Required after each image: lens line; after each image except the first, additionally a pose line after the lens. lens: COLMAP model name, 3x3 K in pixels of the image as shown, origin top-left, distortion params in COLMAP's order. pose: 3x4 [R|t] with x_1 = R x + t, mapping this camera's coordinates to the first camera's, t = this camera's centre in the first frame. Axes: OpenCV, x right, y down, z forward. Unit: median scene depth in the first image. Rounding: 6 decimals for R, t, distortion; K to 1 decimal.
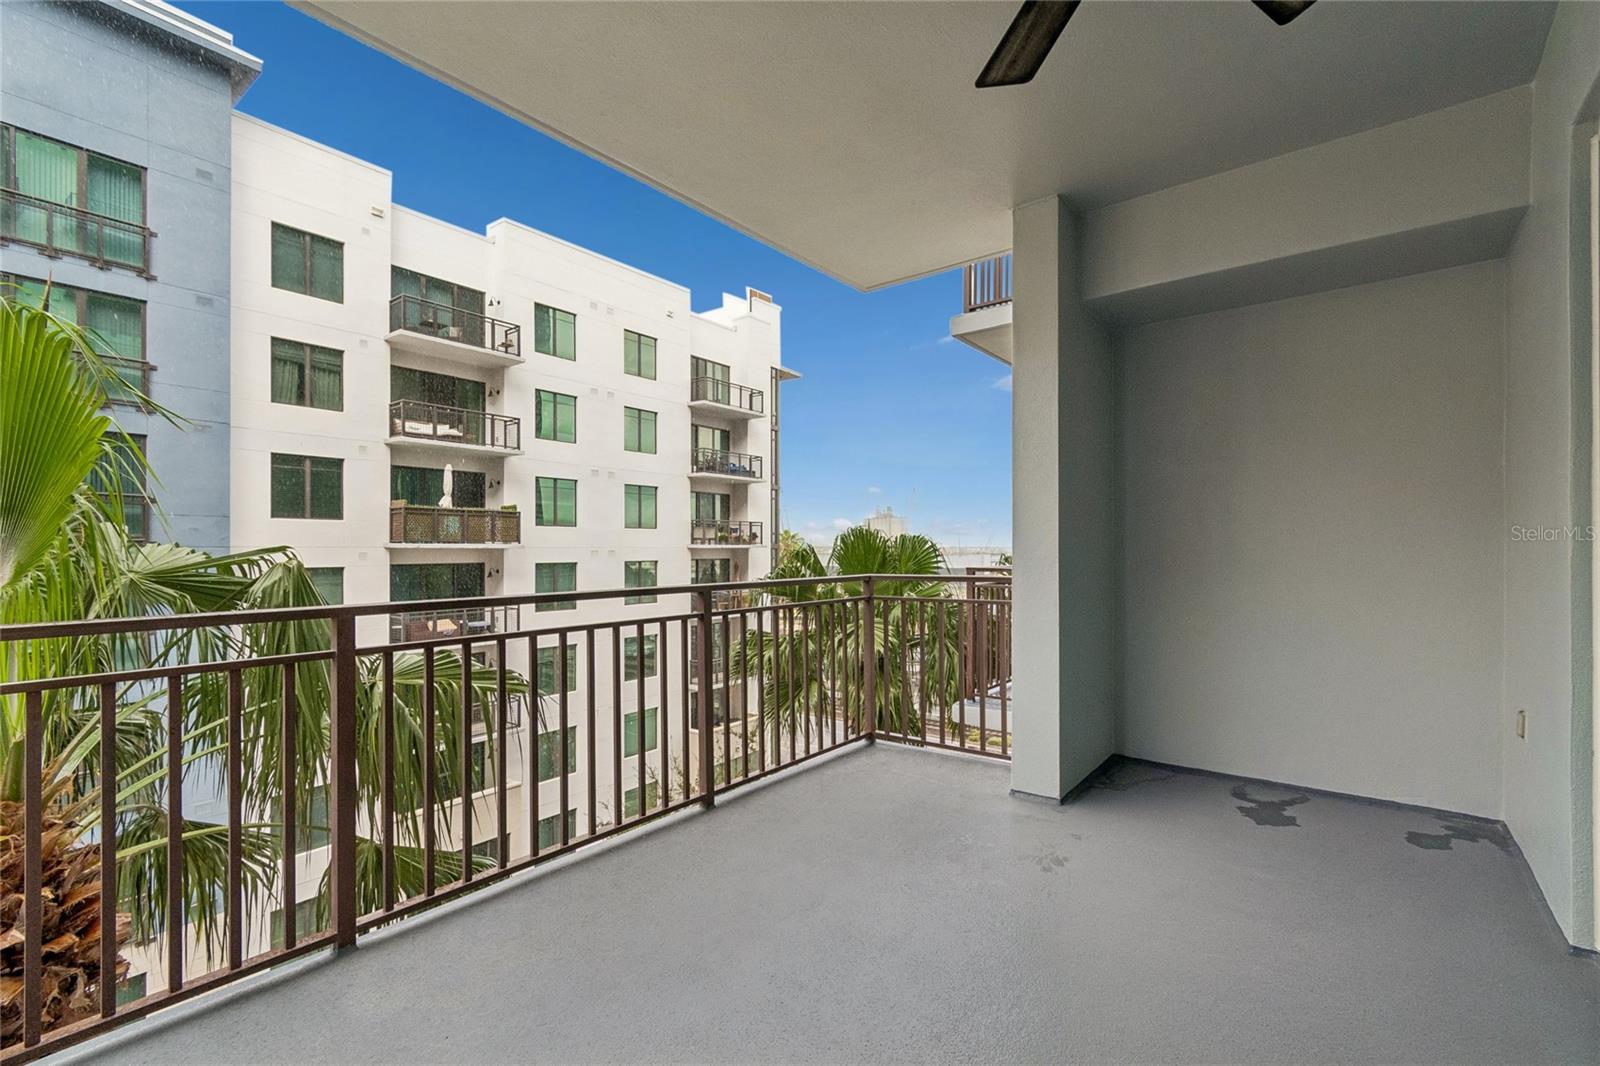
lens RADIAL K [[710.5, 0, 811.1], [0, 710.5, 539.2], [0, 0, 1]] dist [0.001526, -0.000657]
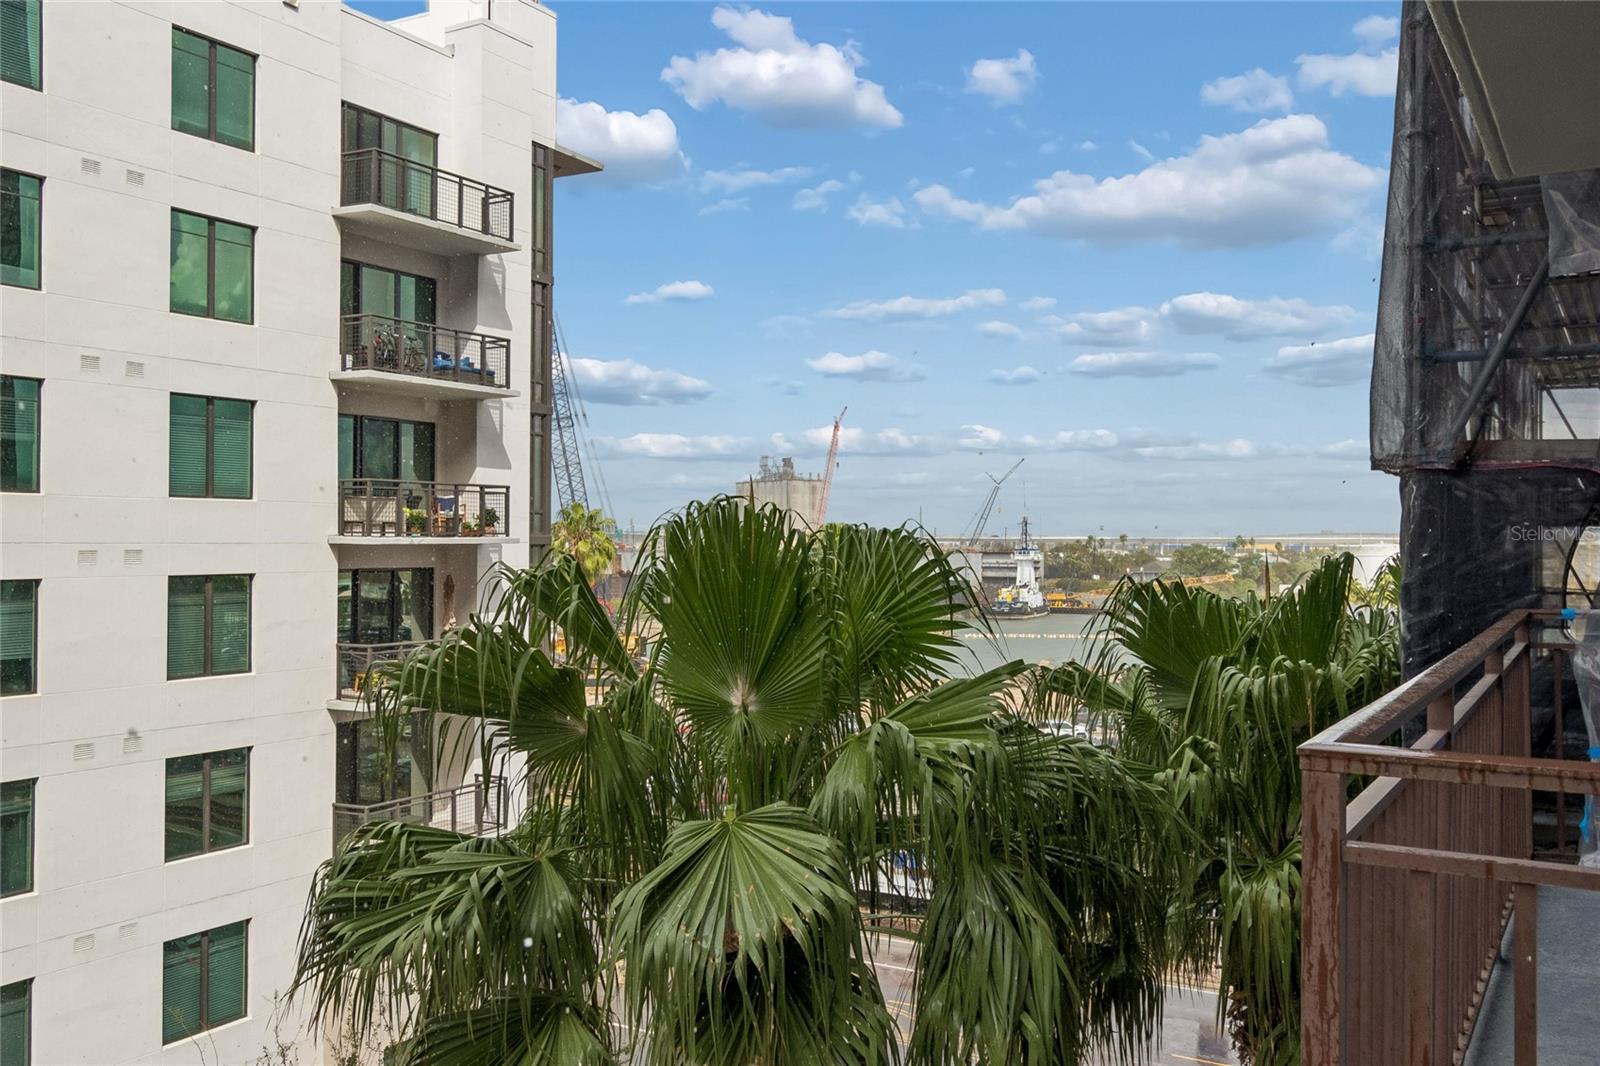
lens RADIAL K [[1388.0, 0, 810.7], [0, 1388.0, 530.1], [0, 0, 1]] dist [0.002075, -0.004774]
pose [[0.991913, 0.005945, 0.126783, 0.008933], [-0.006729, 0.999961, 0.005758, -0.002780], [-0.126744, -0.006564, 0.991914, 0.118340]]
